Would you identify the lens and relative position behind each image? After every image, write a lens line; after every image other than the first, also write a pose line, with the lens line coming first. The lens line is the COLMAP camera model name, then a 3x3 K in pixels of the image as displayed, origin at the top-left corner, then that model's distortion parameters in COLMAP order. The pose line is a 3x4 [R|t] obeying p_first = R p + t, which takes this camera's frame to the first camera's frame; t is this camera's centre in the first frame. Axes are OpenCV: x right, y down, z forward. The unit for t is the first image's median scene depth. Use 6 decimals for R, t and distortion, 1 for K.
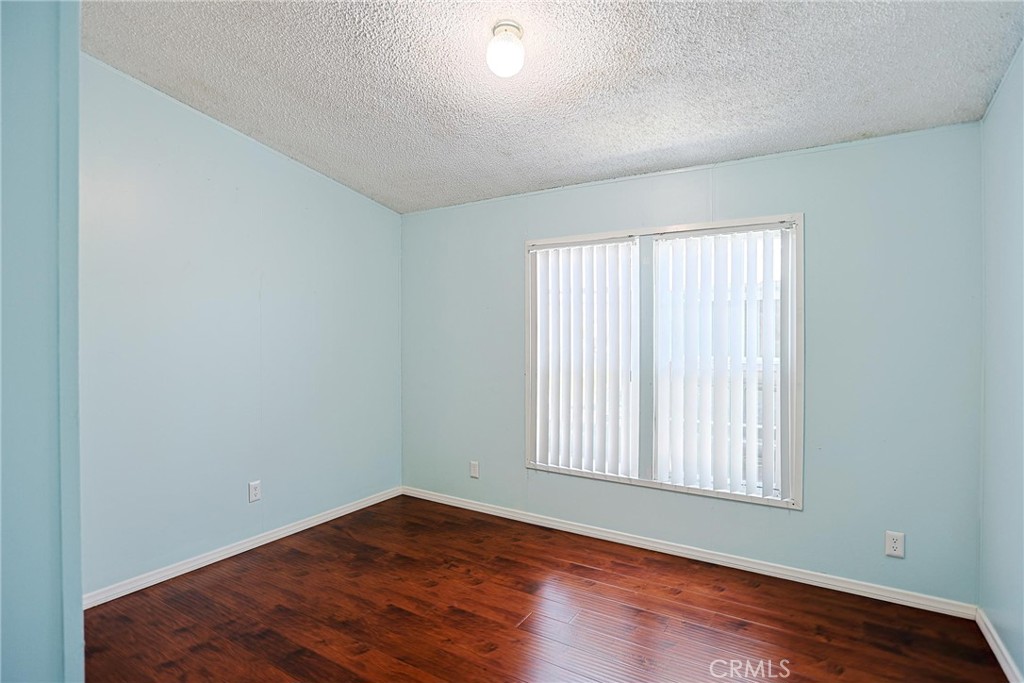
lens RADIAL K [[497.8, 0, 507.1], [0, 497.8, 345.9], [0, 0, 1]] dist [-0.052237, 0.017822]
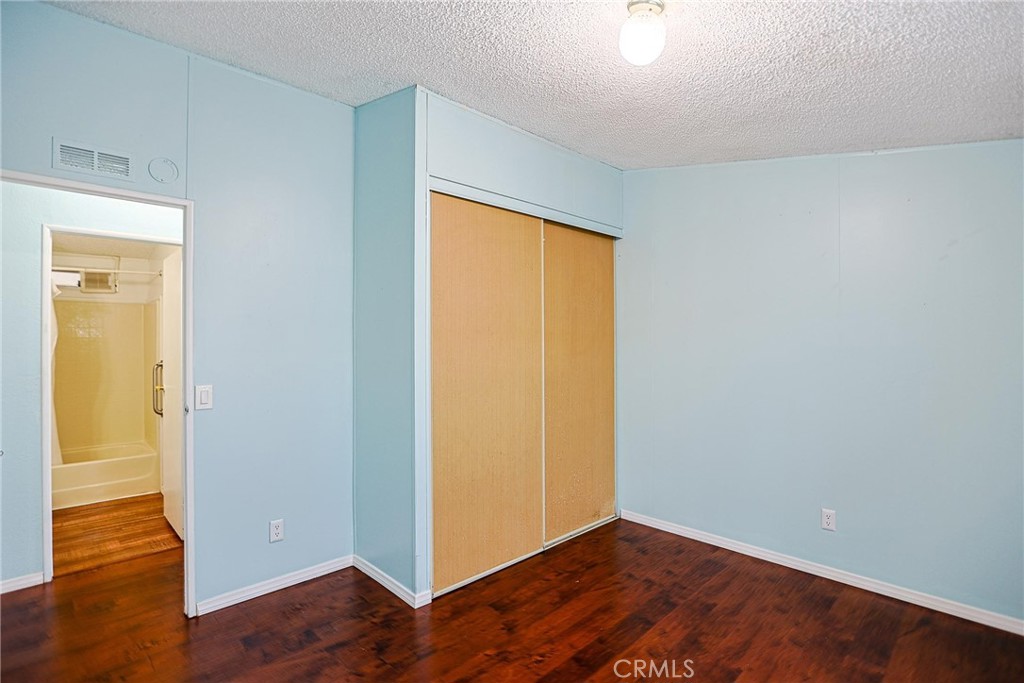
lens RADIAL K [[497.8, 0, 507.1], [0, 497.8, 345.9], [0, 0, 1]] dist [-0.052237, 0.017822]
pose [[-0.244678, 0.021595, -0.969364, 0.672139], [-0.010597, 0.999633, 0.024945, -0.072868], [0.969547, 0.016376, -0.244359, 0.762660]]
